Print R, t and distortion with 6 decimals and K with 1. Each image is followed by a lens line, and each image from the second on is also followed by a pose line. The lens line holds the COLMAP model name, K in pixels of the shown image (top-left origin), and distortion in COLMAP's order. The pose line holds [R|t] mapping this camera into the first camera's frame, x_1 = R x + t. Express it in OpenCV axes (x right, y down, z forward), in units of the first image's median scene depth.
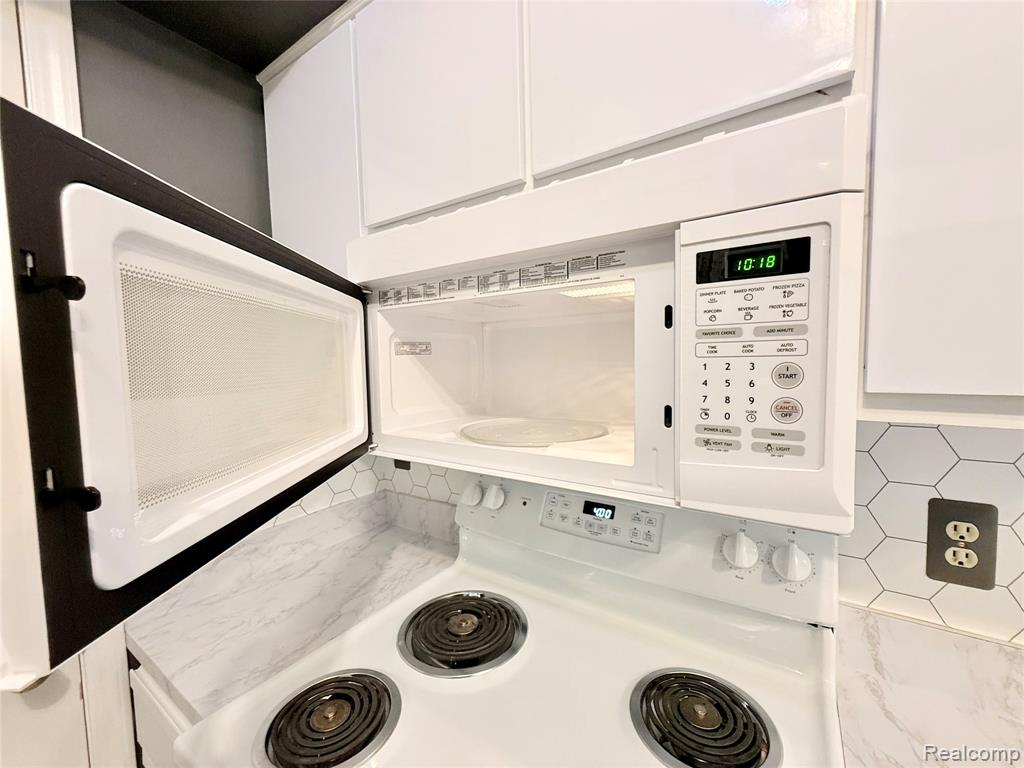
lens RADIAL K [[409.3, 0, 510.2], [0, 409.3, 381.5], [0, 0, 1]] dist [-0.000791, 0.000333]
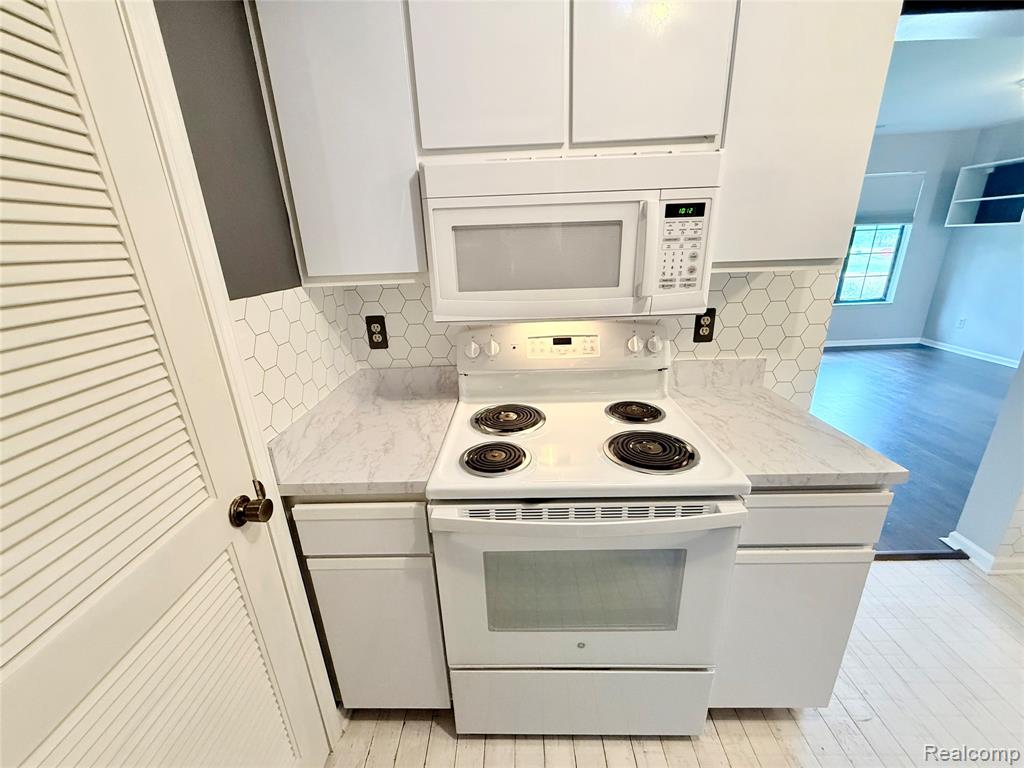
lens RADIAL K [[409.3, 0, 510.2], [0, 409.3, 381.5], [0, 0, 1]] dist [-0.000791, 0.000333]
pose [[0.838206, -0.178716, 0.515239, -1.772369], [0.045472, 0.964393, 0.260534, 0.019933], [-0.543455, -0.194953, 0.816487, -0.667224]]
